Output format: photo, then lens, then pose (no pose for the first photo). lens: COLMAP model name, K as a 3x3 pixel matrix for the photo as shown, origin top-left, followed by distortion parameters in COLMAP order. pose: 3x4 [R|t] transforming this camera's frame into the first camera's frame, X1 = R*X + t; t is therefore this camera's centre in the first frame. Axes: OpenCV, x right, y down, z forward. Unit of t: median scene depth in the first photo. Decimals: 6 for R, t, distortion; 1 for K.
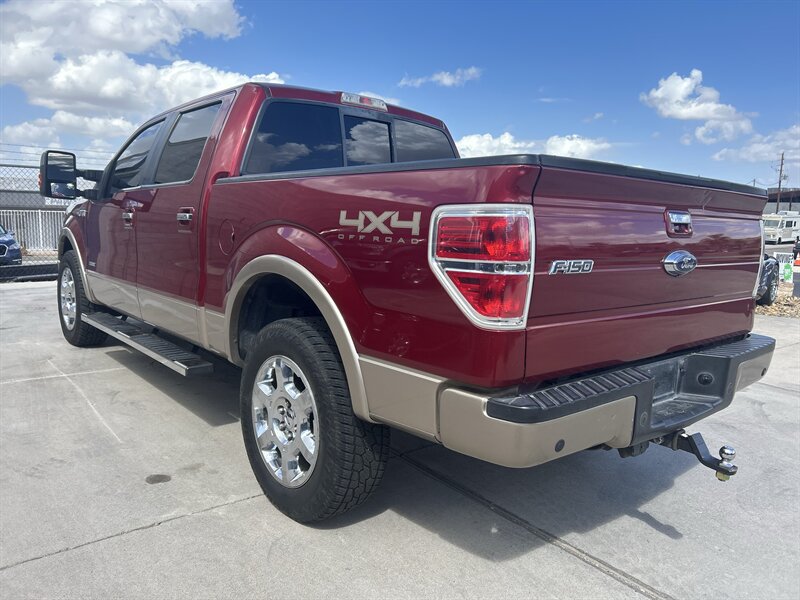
lens RADIAL K [[604.0, 0, 400.1], [0, 604.0, 292.1], [0, 0, 1]] dist [0.054669, -0.050726]
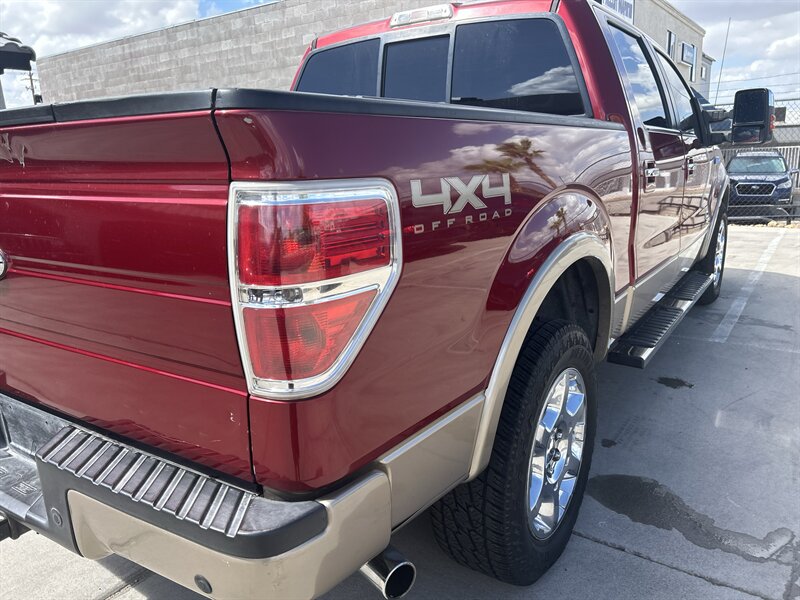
lens RADIAL K [[604.0, 0, 396.8], [0, 604.0, 301.1], [0, 0, 1]] dist [0.054669, -0.050726]
pose [[-0.190055, -0.242582, 0.951332, -0.542243], [0.142949, 0.951830, 0.271267, -0.156515], [-0.971311, 0.187547, -0.146224, 0.964403]]
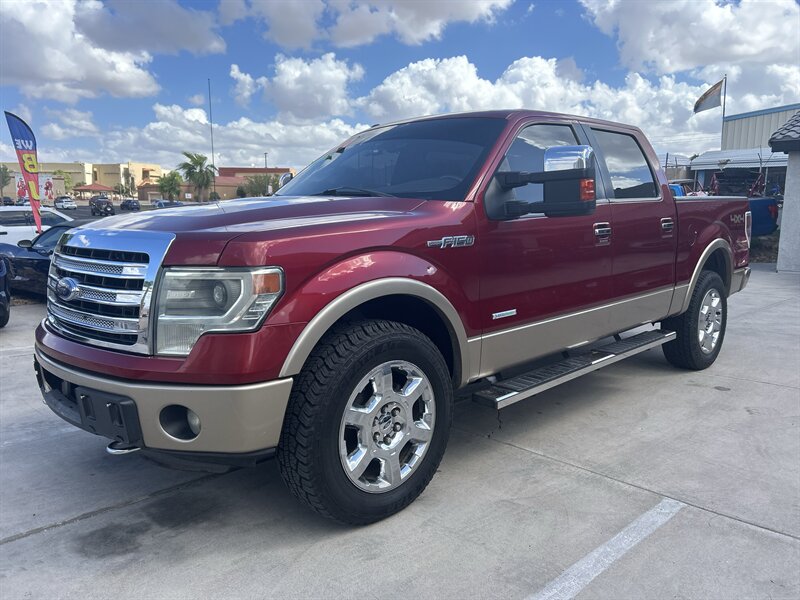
lens RADIAL K [[604.0, 0, 410.8], [0, 604.0, 303.8], [0, 0, 1]] dist [0.054669, -0.050726]
pose [[-0.080584, -0.184115, 0.979596, -2.114334], [0.127217, 0.972855, 0.193313, -0.364794], [-0.988596, 0.140199, -0.054974, 2.130636]]
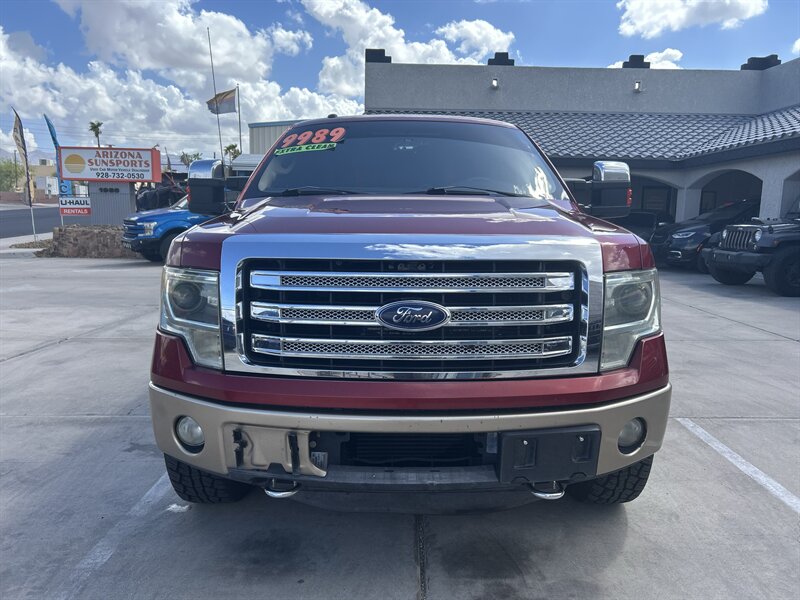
lens RADIAL K [[604.0, 0, 401.8], [0, 604.0, 297.8], [0, 0, 1]] dist [0.054669, -0.050726]
pose [[-0.766928, -0.135093, 0.627353, -1.532974], [0.044122, 0.964177, 0.261563, -0.481940], [-0.640215, 0.228280, -0.733494, 3.175016]]
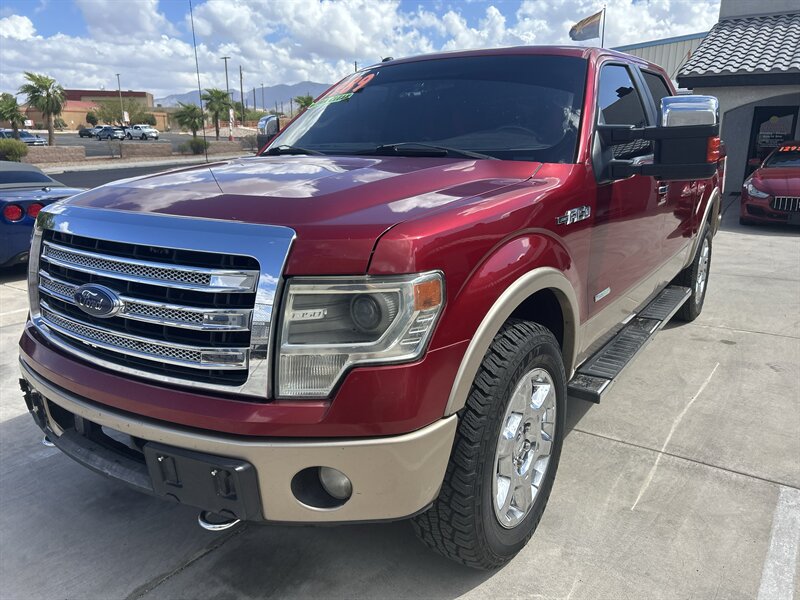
lens RADIAL K [[604.0, 0, 404.2], [0, 604.0, 307.1], [0, 0, 1]] dist [0.054669, -0.050726]
pose [[-0.266972, -0.286689, 0.920074, -1.832096], [0.116268, 0.938170, 0.326064, -0.449248], [-0.956665, 0.194025, -0.217132, 2.442658]]
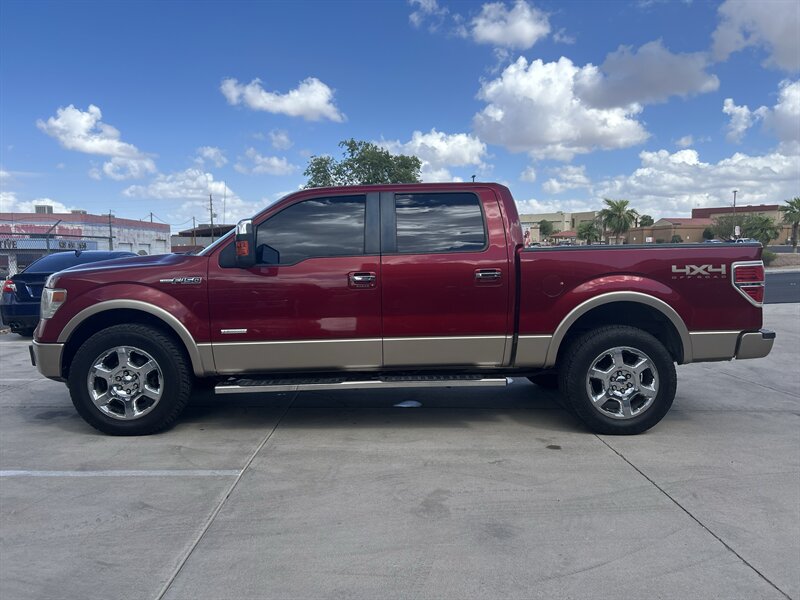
lens RADIAL K [[604.0, 0, 400.9], [0, 604.0, 298.7], [0, 0, 1]] dist [0.054669, -0.050726]
pose [[0.626118, -0.092124, 0.774267, -2.022785], [0.125678, 0.991936, 0.016392, -0.150116], [-0.769533, 0.087046, 0.632646, 0.346880]]
